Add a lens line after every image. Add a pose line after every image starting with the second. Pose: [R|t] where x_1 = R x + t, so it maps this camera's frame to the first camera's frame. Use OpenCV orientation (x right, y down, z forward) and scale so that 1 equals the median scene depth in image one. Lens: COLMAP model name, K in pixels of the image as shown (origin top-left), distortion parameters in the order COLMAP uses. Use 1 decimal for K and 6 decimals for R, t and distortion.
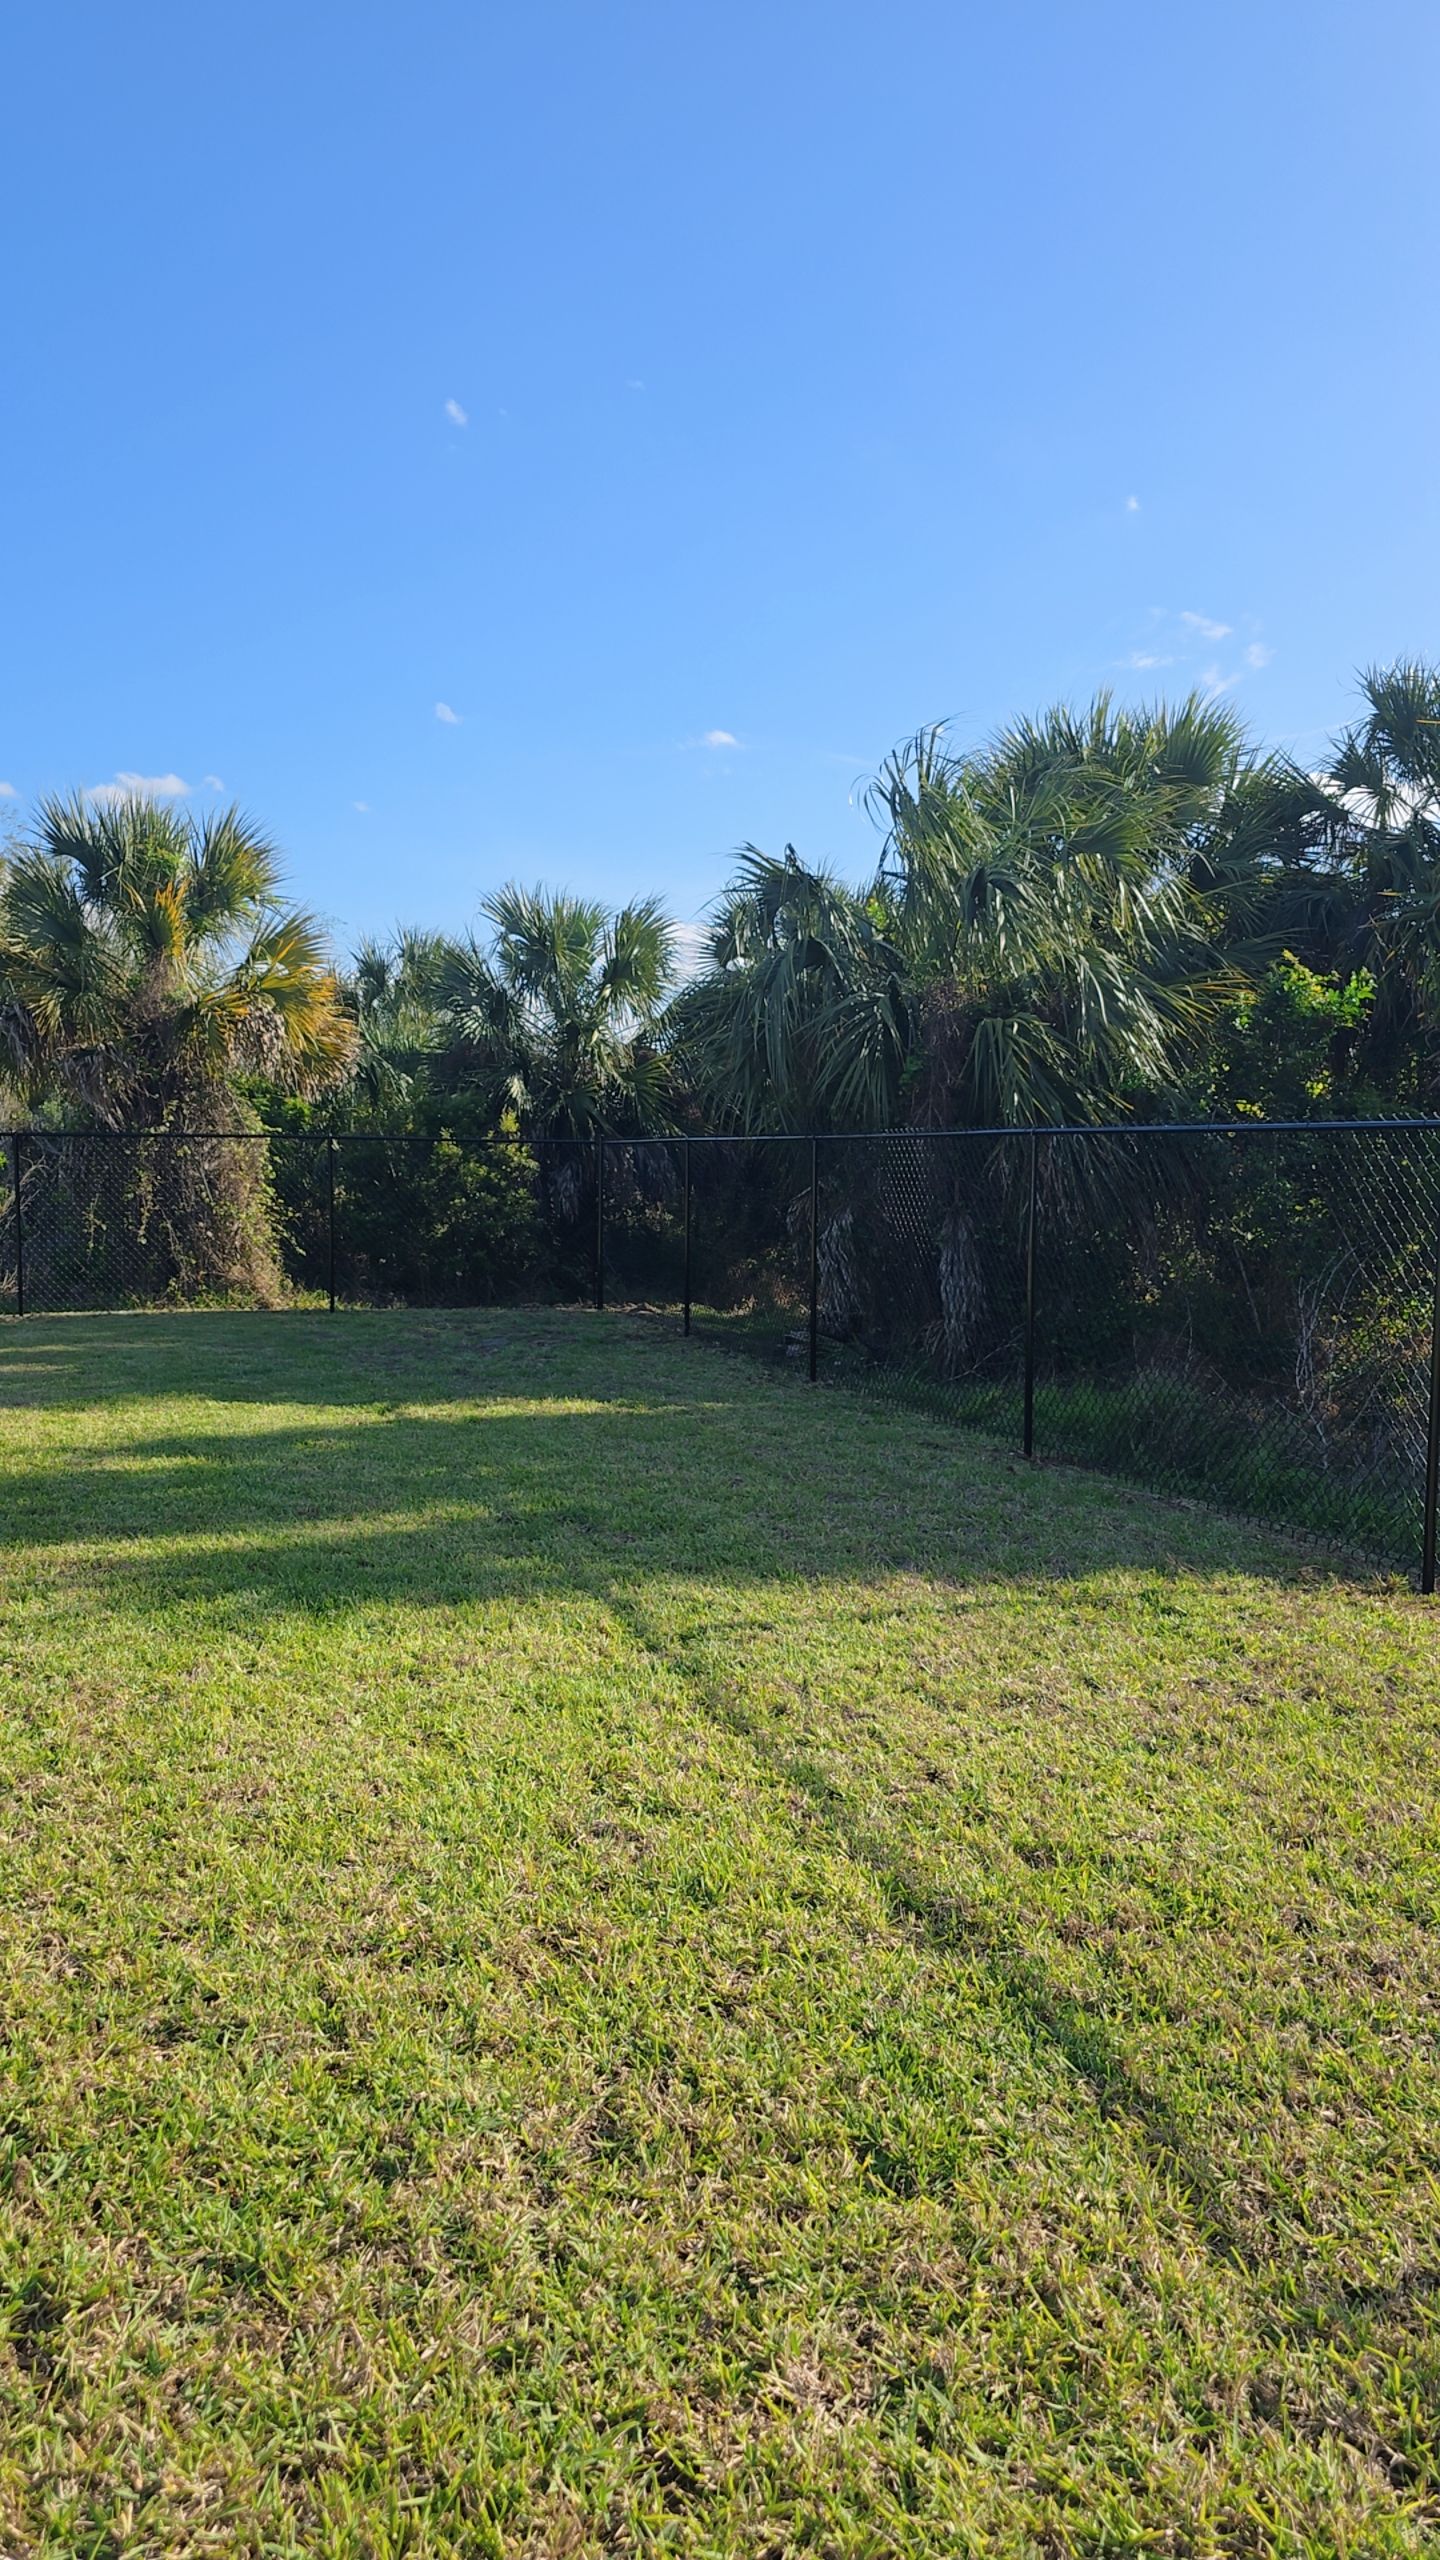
lens RADIAL K [[1713.9, 0, 711.4], [0, 1713.9, 1266.6], [0, 0, 1]] dist [0.061392, -0.049679]
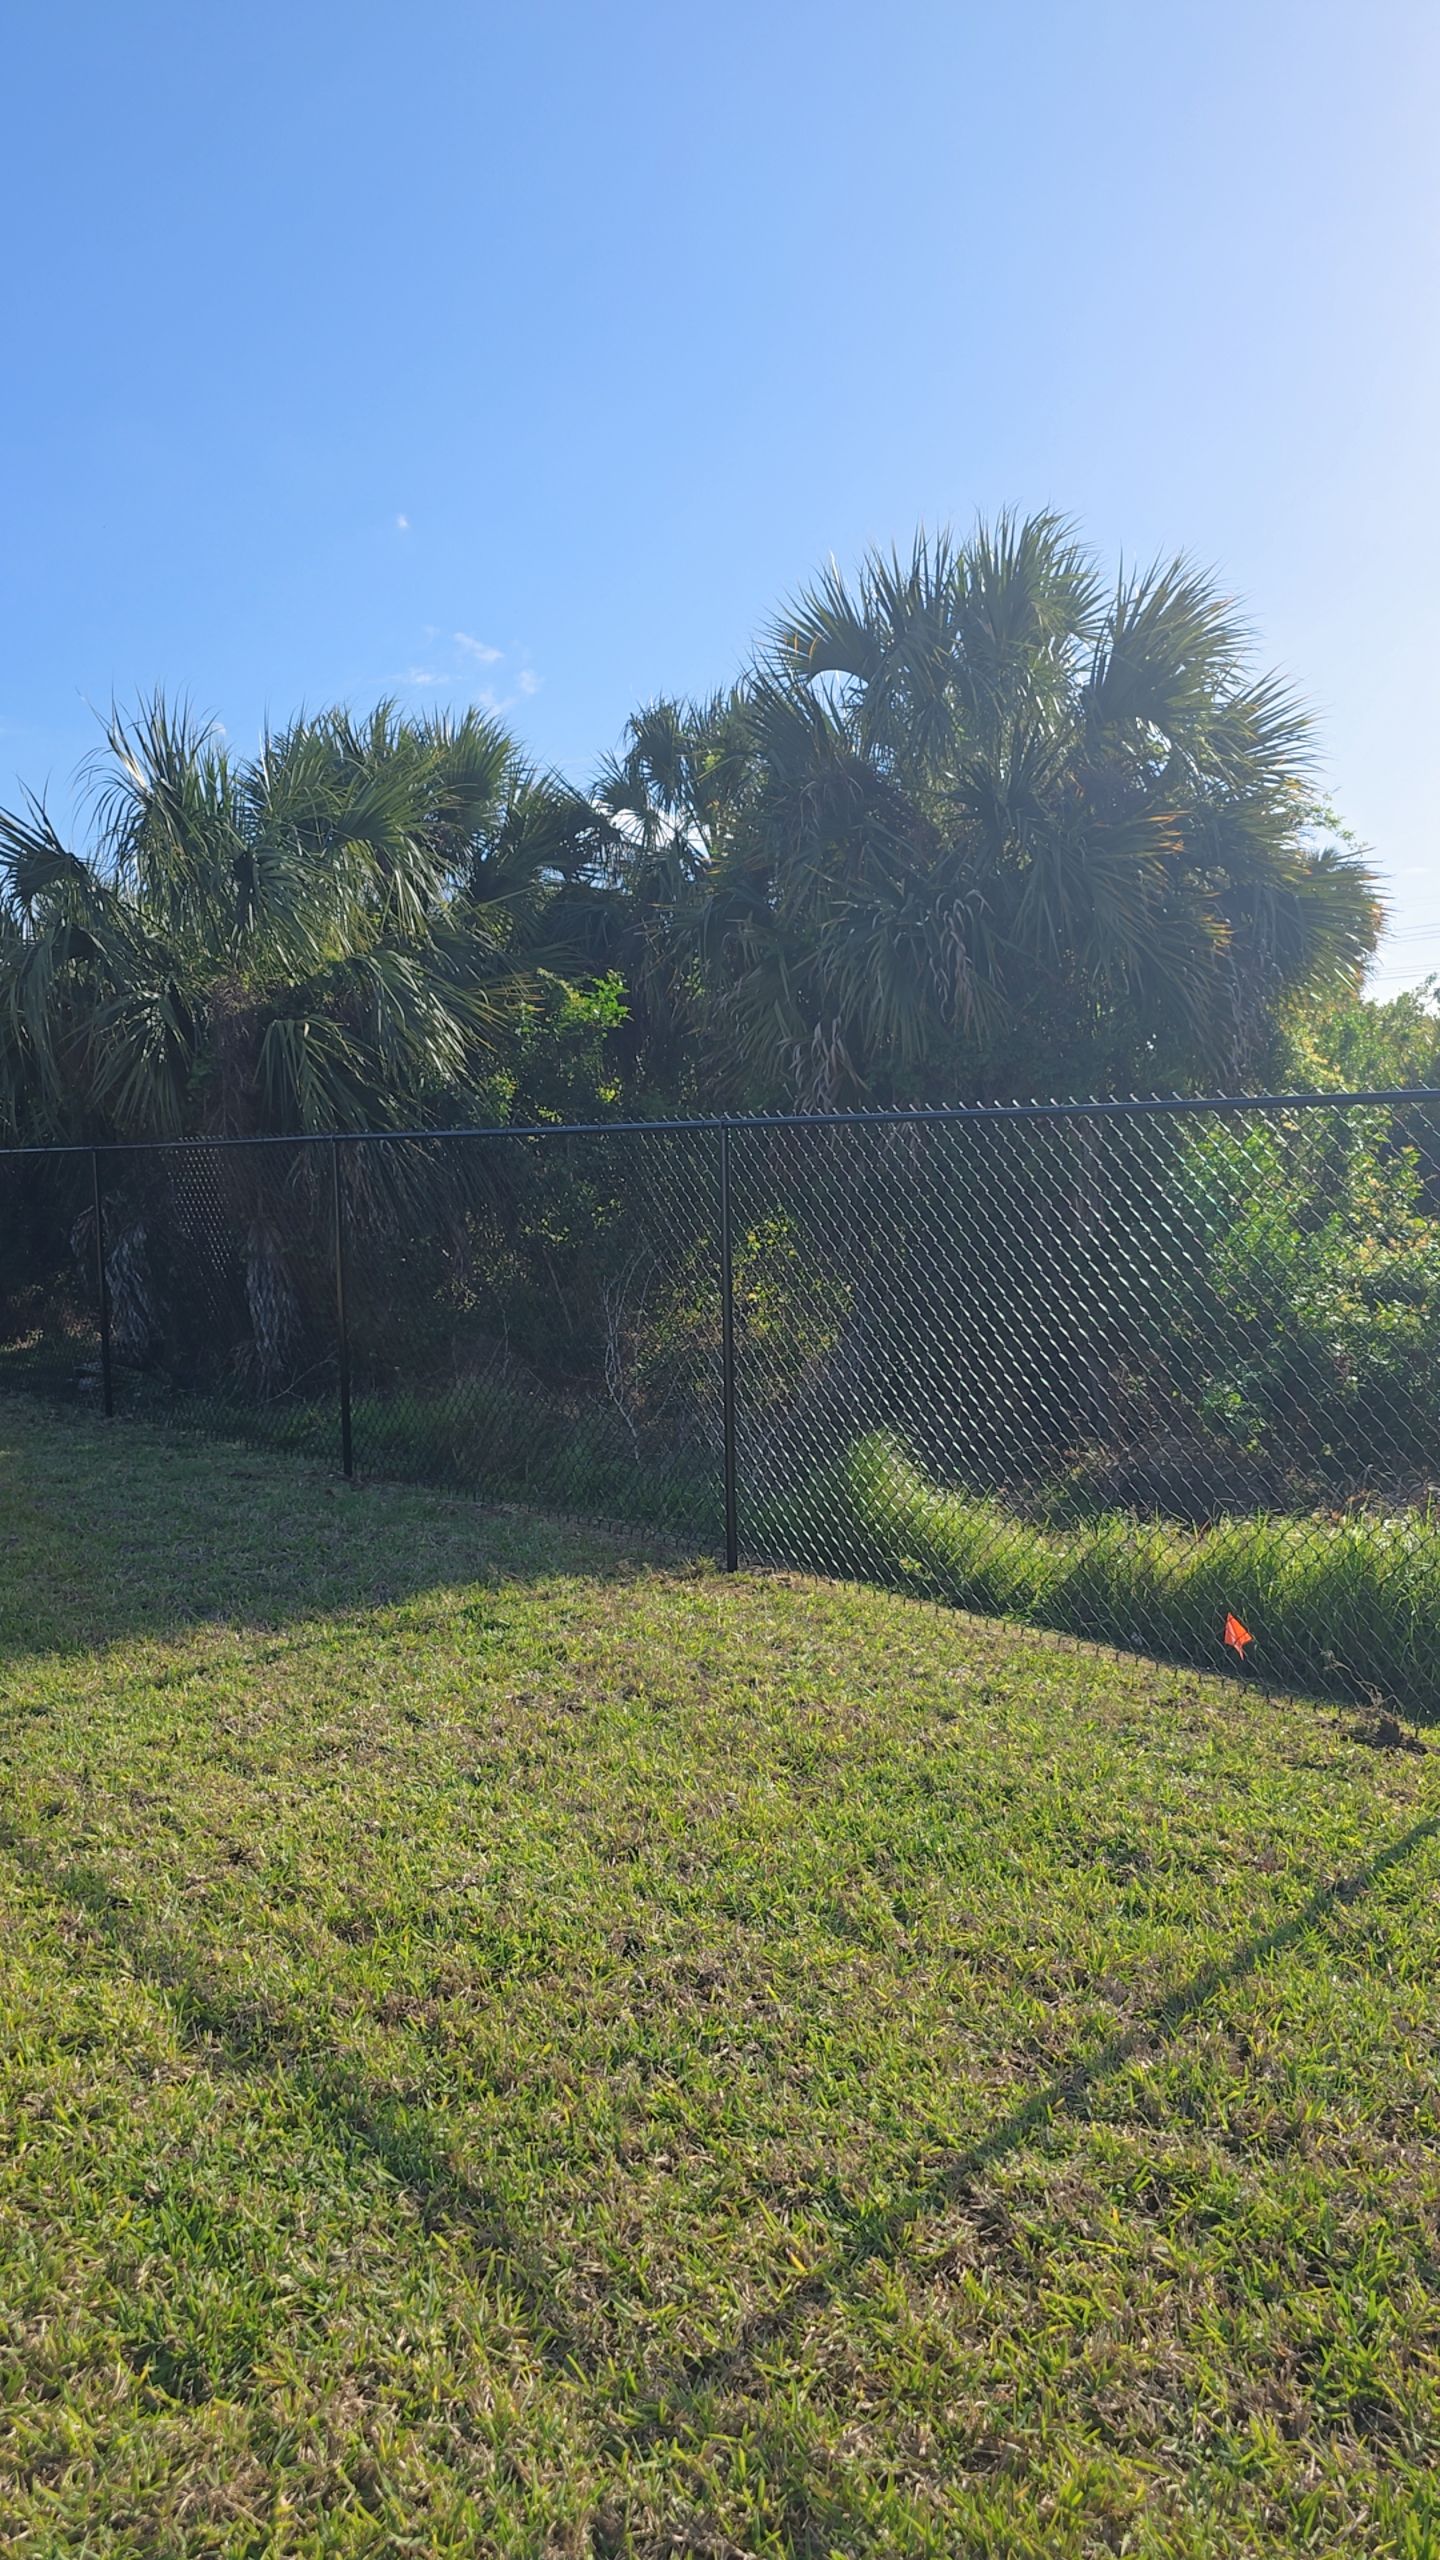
lens RADIAL K [[1697.0, 0, 715.1], [0, 1697.0, 1307.7], [0, 0, 1]] dist [0.062100, -0.053850]
pose [[0.923019, -0.059303, 0.380156, 0.041126], [0.052443, 0.998220, 0.028385, 0.000062], [-0.381162, -0.006264, 0.924487, 0.099198]]
